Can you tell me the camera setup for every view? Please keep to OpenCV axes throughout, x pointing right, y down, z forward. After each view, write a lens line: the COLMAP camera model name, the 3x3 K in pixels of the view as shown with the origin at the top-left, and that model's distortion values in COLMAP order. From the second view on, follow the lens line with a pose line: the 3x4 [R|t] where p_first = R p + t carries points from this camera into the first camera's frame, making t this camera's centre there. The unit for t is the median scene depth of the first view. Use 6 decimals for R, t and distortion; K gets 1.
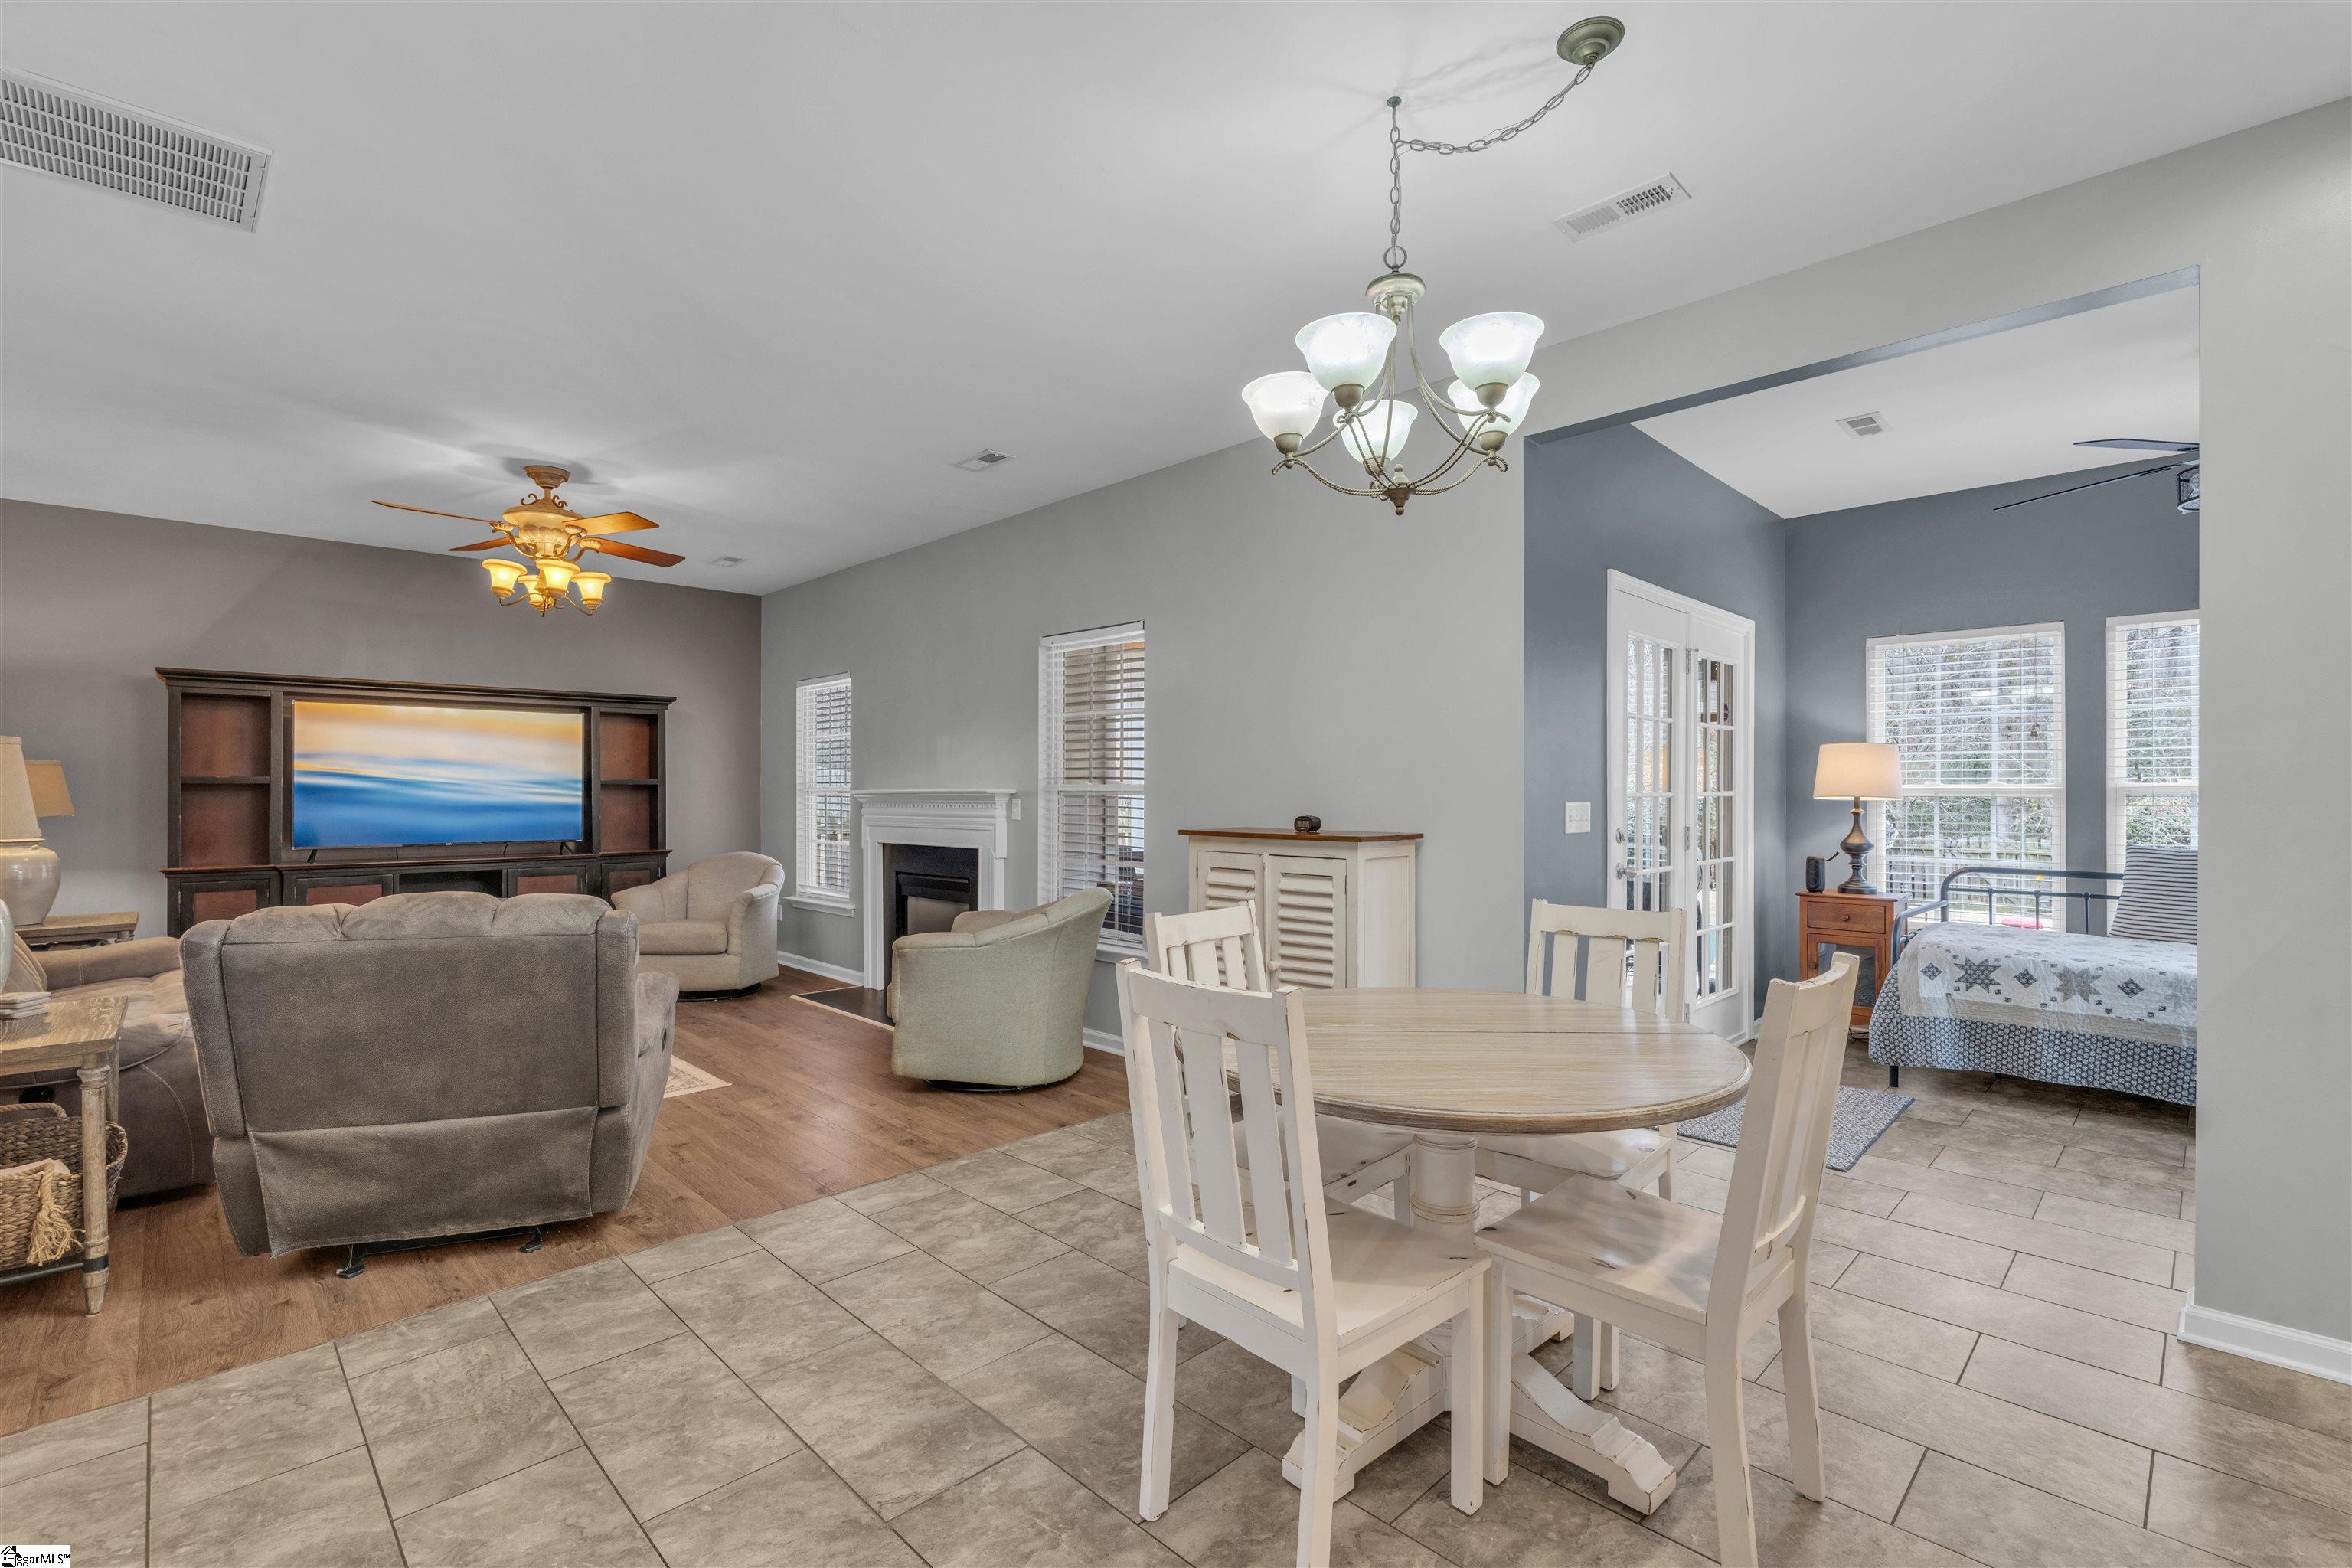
lens RADIAL K [[1052.9, 0, 1169.8], [0, 1052.9, 795.0], [0, 0, 1]] dist [-0.001582, -0.000106]
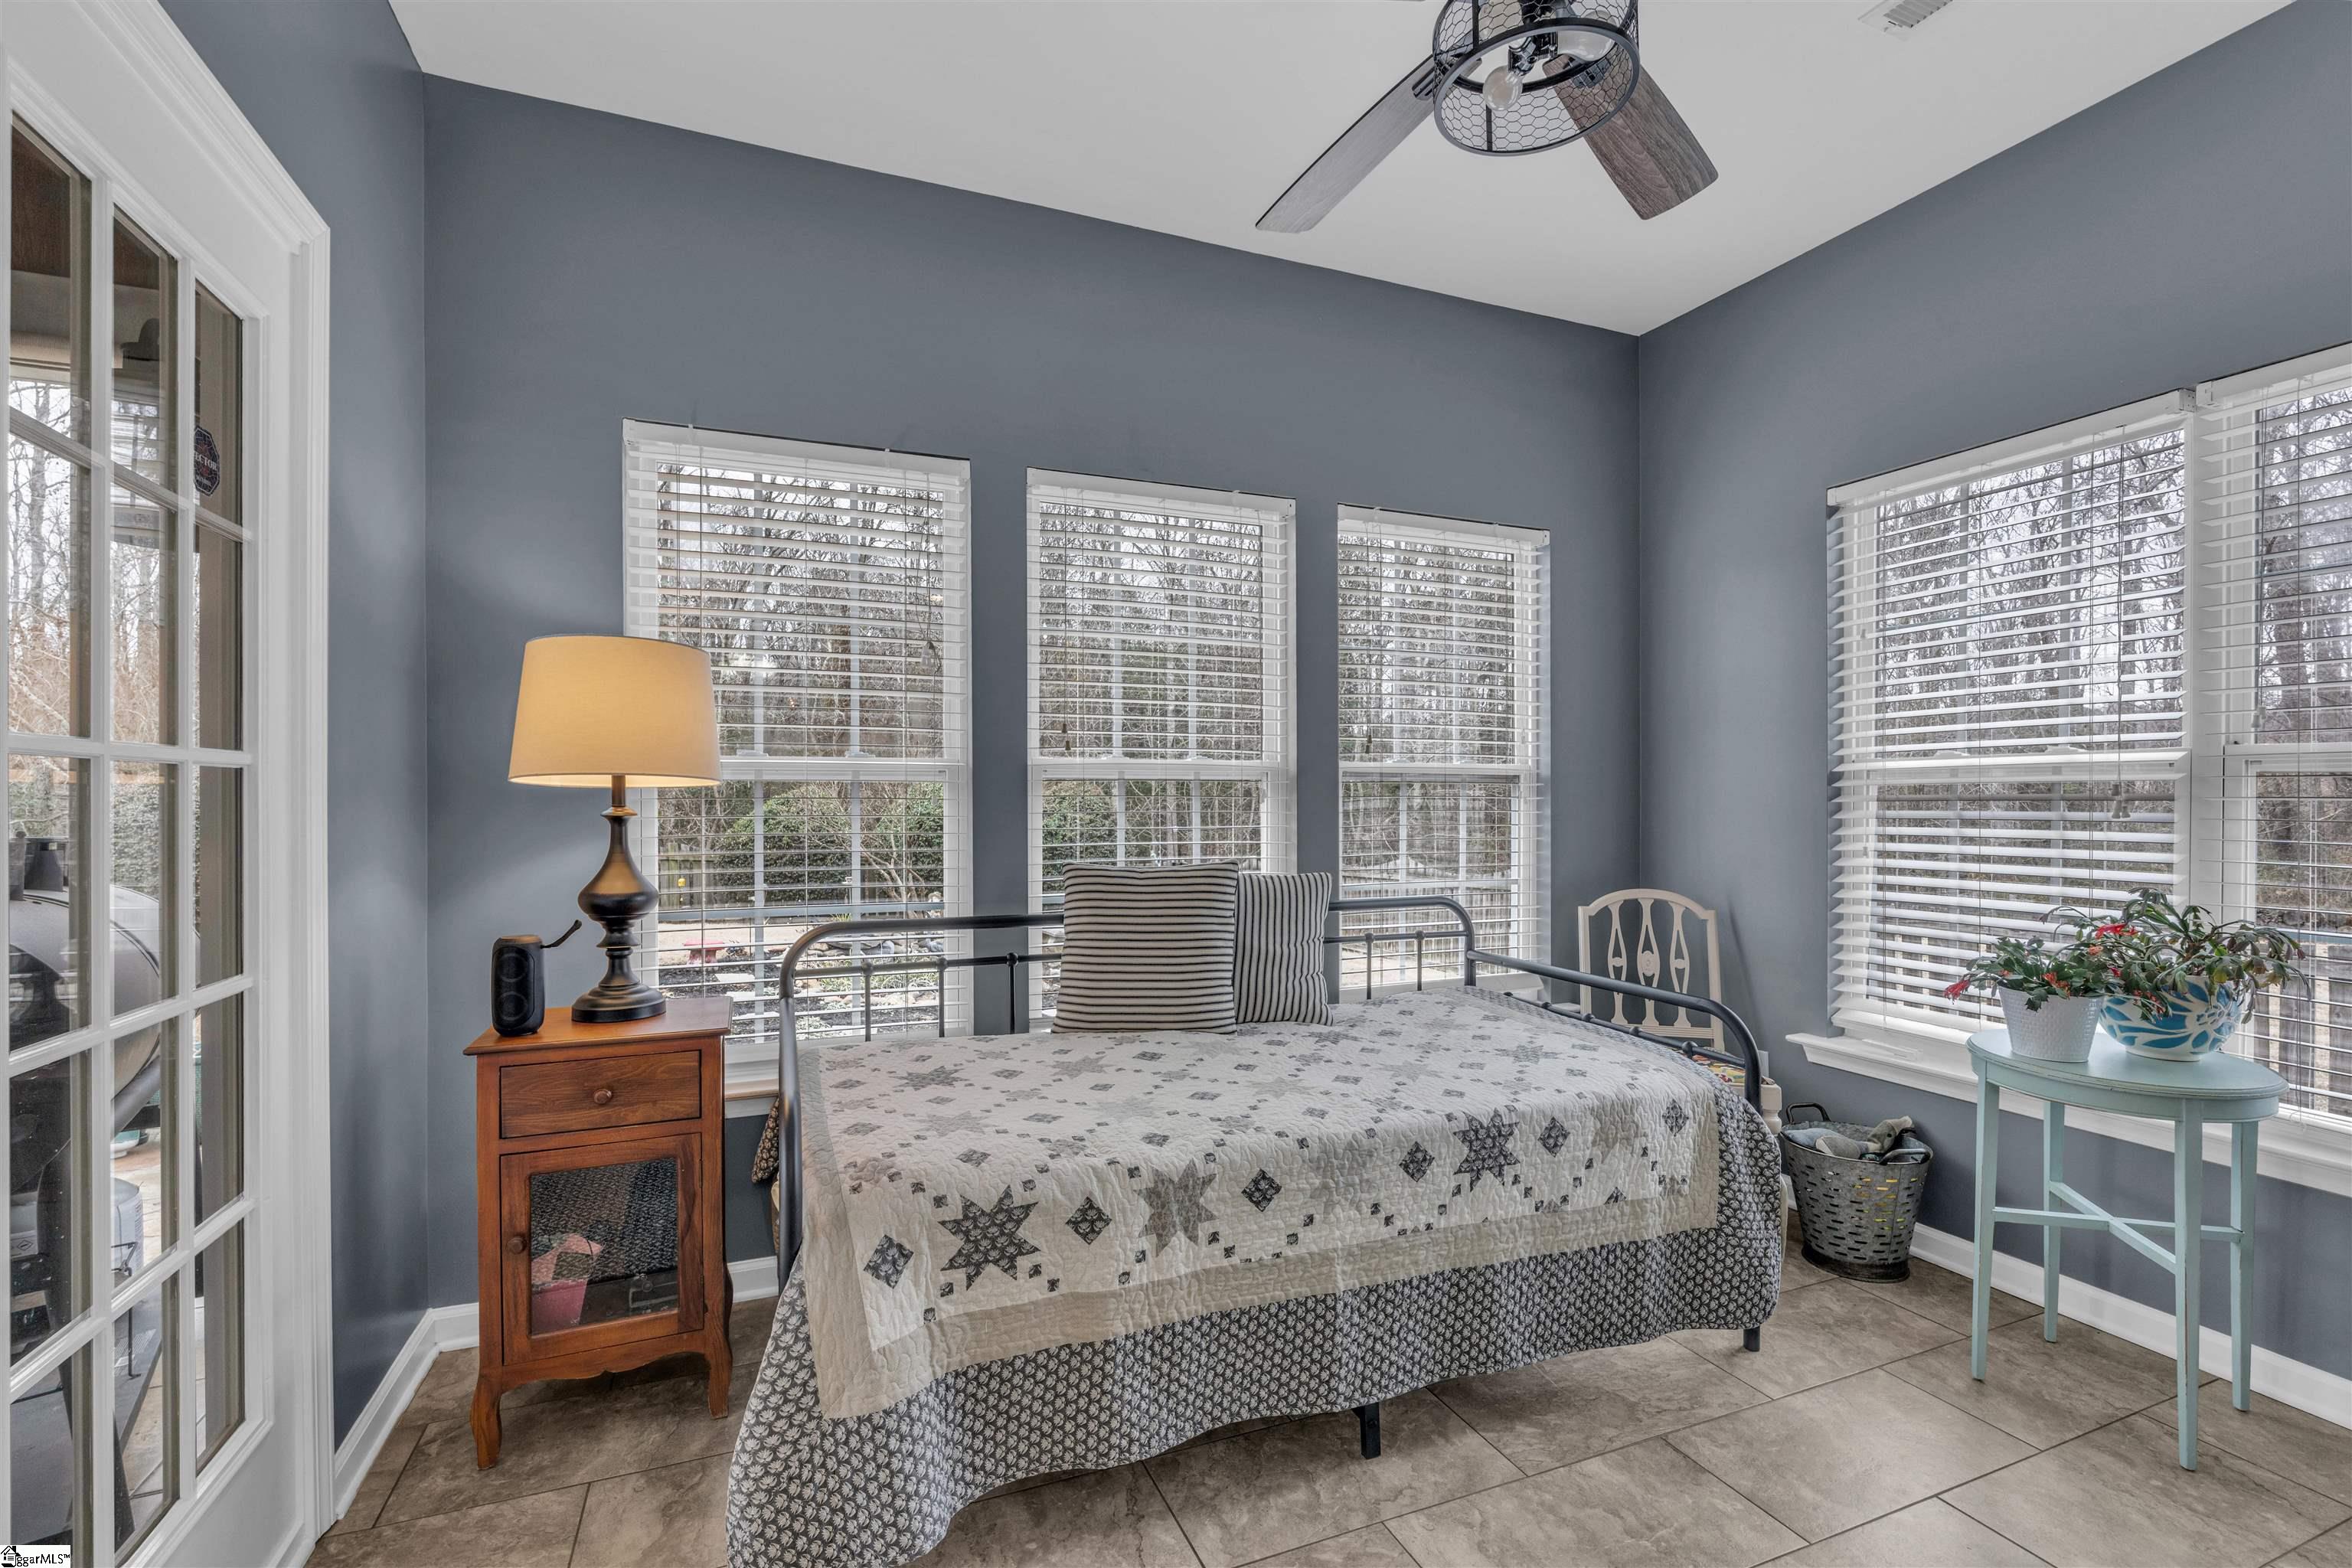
lens RADIAL K [[1042.0, 0, 1181.3], [0, 1042.0, 796.1], [0, 0, 1]] dist [-0.001400, -0.000623]
pose [[0.386436, 0.003152, 0.922311, 0.452010], [0.009181, 0.999931, -0.007264, 0.016477], [-0.922270, 0.011275, 0.386381, 0.794183]]
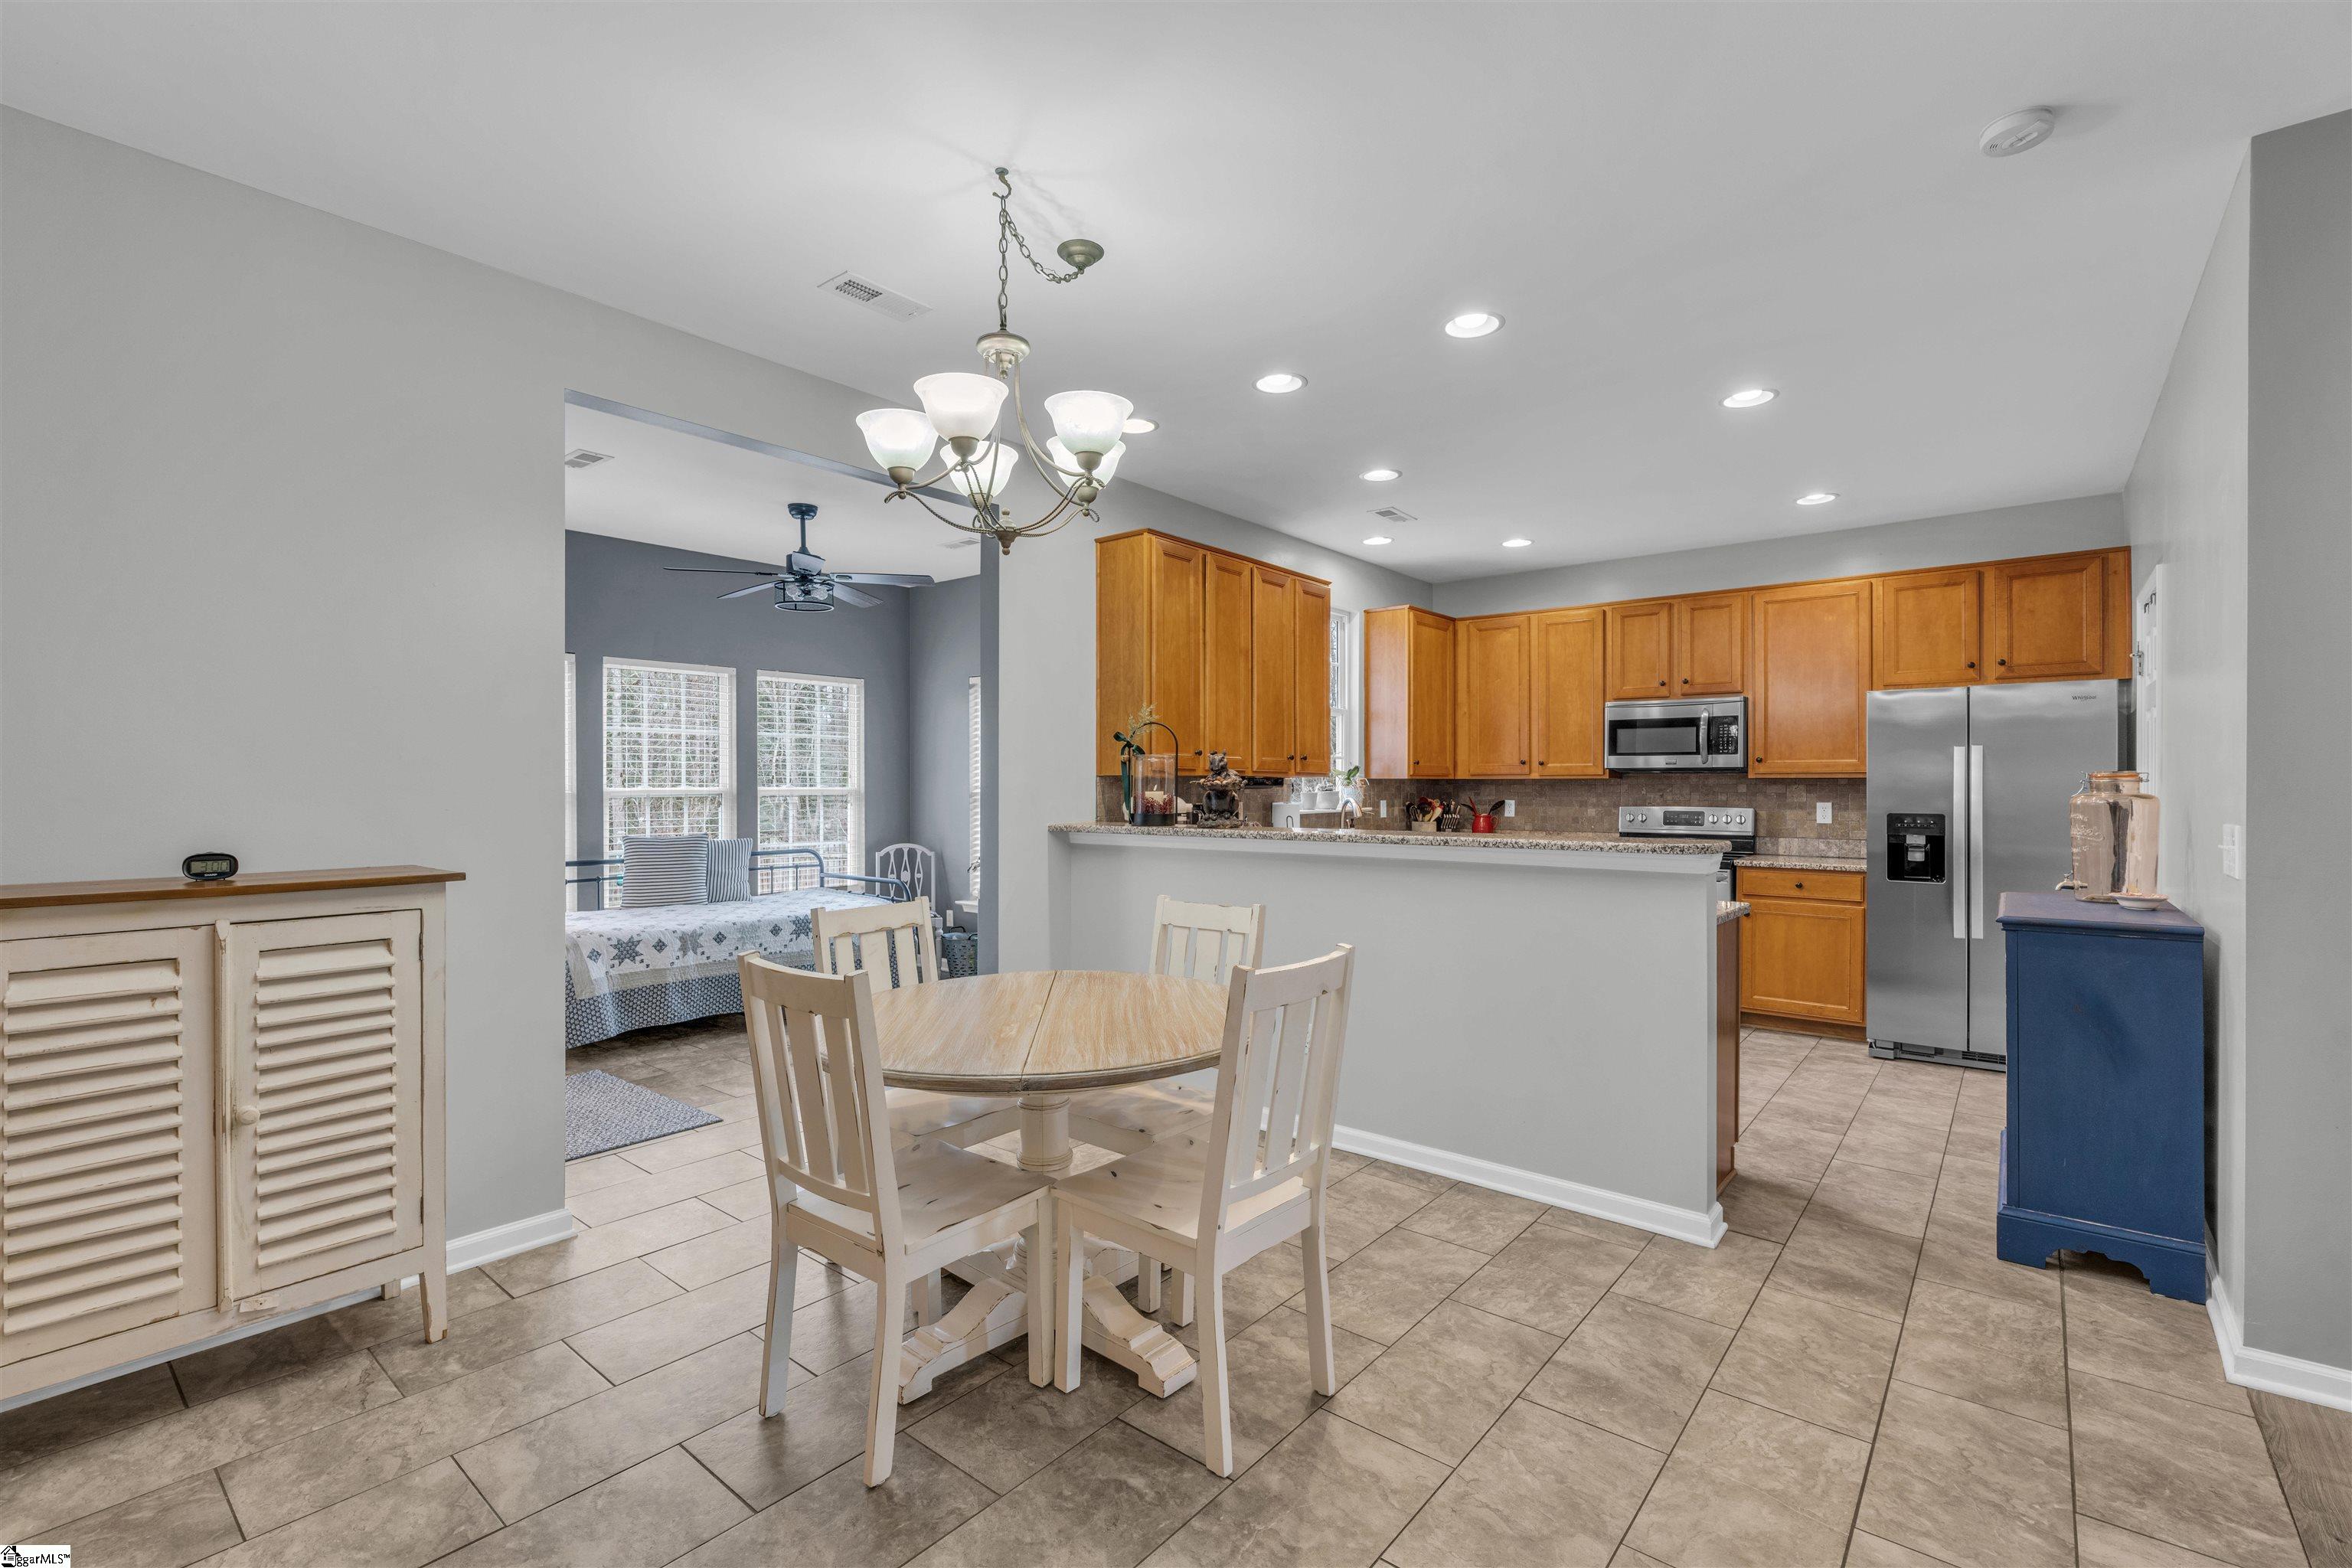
lens RADIAL K [[1042.0, 0, 1181.3], [0, 1042.0, 796.1], [0, 0, 1]] dist [-0.001400, -0.000623]
pose [[-0.101659, -0.010590, 0.994763, -0.464506], [0.006559, 0.999914, 0.011315, -0.012551], [-0.994798, 0.007675, -0.101581, 0.496935]]
